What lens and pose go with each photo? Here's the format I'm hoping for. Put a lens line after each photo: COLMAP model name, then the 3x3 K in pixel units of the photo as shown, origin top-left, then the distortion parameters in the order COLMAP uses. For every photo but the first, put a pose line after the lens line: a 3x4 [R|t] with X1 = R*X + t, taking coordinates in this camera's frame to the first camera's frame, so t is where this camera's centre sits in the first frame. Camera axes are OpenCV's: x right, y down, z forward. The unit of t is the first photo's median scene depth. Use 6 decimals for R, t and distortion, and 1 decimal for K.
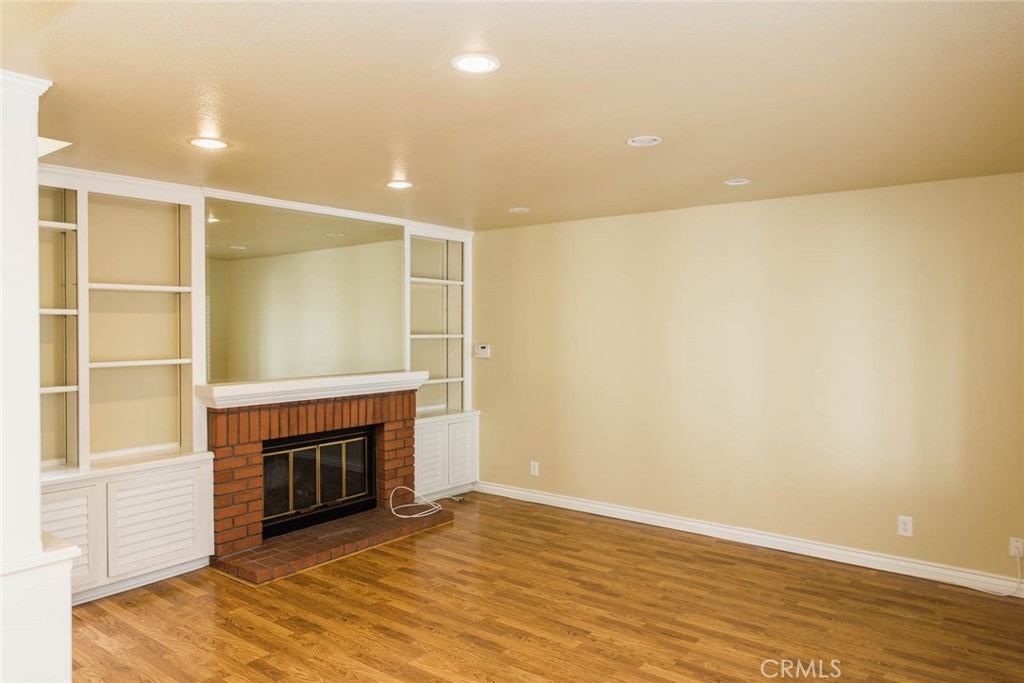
lens RADIAL K [[703.3, 0, 514.1], [0, 703.3, 336.6], [0, 0, 1]] dist [0.002365, 0.006856]
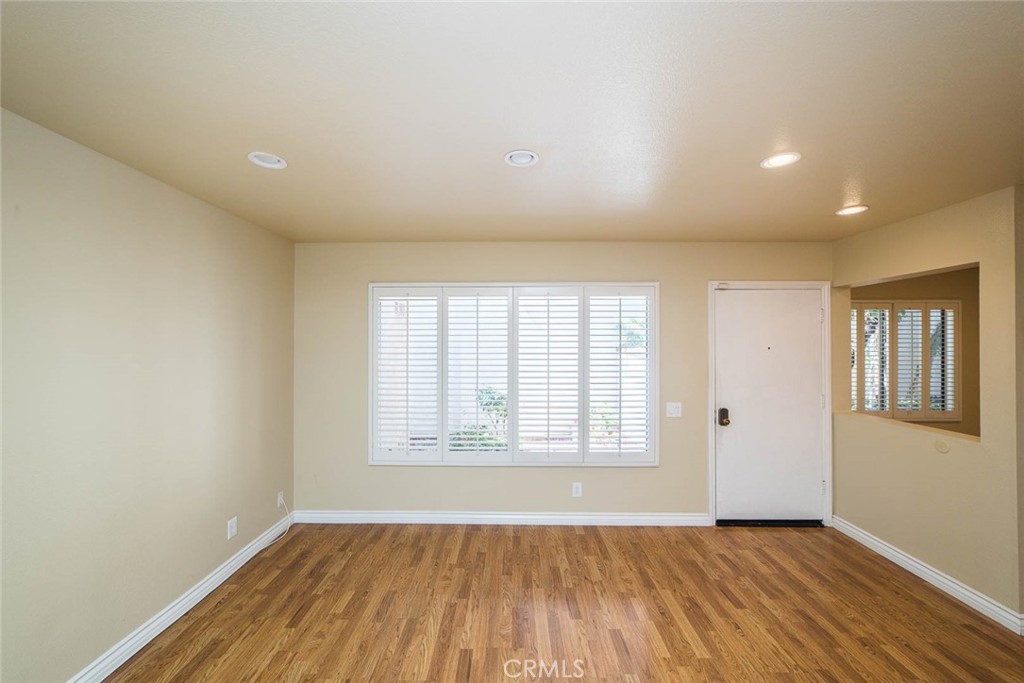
lens RADIAL K [[403.3, 0, 508.9], [0, 403.3, 340.2], [0, 0, 1]] dist [-0.014735, 0.005602]
pose [[-0.603817, 0.000714, 0.797123, -0.178335], [0.011957, 0.999895, 0.008161, -0.018627], [-0.797034, 0.014459, -0.603762, 0.939410]]
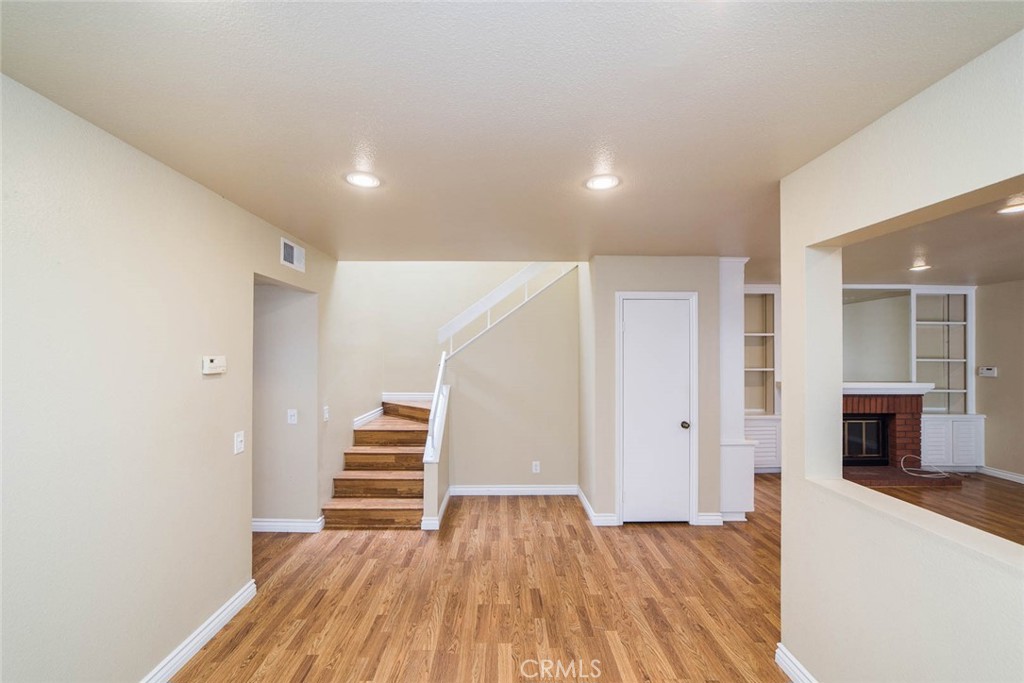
lens RADIAL K [[403.3, 0, 496.4], [0, 403.3, 348.6], [0, 0, 1]] dist [-0.014735, 0.005602]
pose [[0.622429, -0.006265, -0.782651, -0.043627], [-0.015094, 0.999686, -0.020007, 0.007782], [0.782530, 0.024266, 0.622139, -0.333710]]
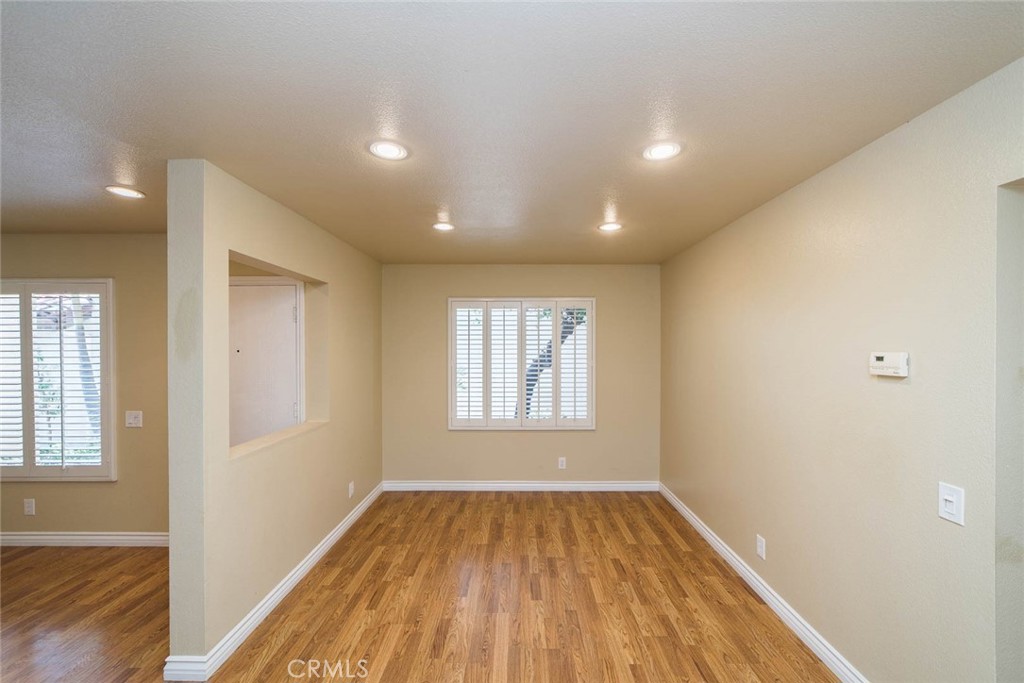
lens RADIAL K [[403.3, 0, 550.1], [0, 403.3, 350.8], [0, 0, 1]] dist [-0.014735, 0.005602]
pose [[-0.616555, -0.006693, 0.787284, -0.703197], [0.012782, 0.999747, 0.018510, 0.000190], [-0.787208, 0.021475, -0.616313, 0.151751]]
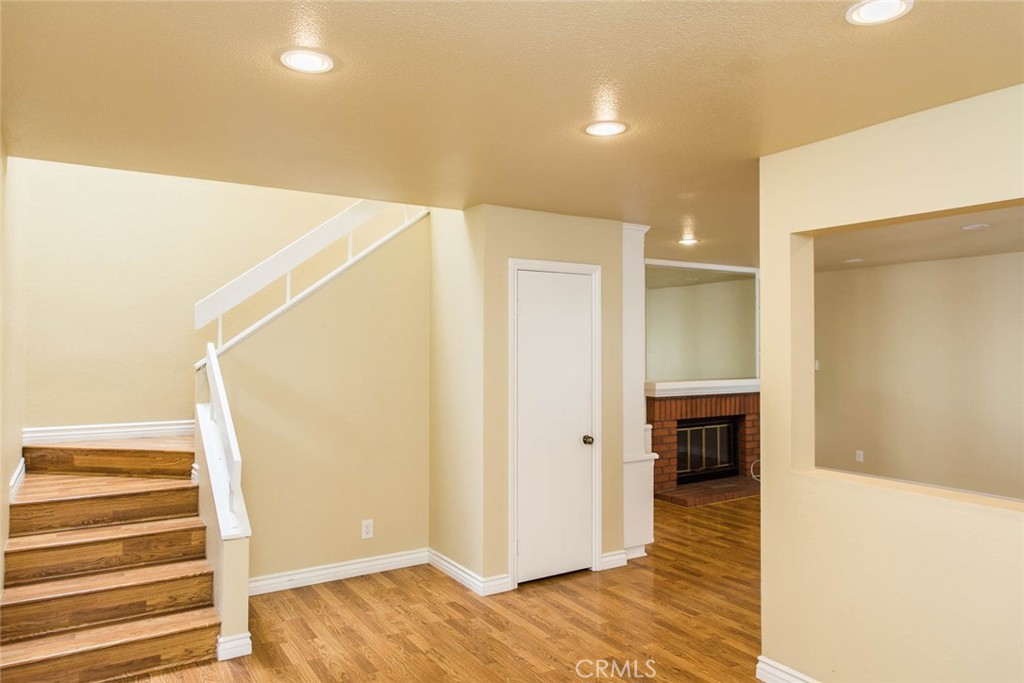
lens RADIAL K [[703.3, 0, 505.5], [0, 703.3, 334.1], [0, 0, 1]] dist [0.002365, 0.006856]
pose [[0.941467, -0.007060, -0.337032, -0.188541], [-0.005041, 0.999374, -0.035015, 0.016158], [0.337068, 0.034664, 0.940842, -0.571369]]
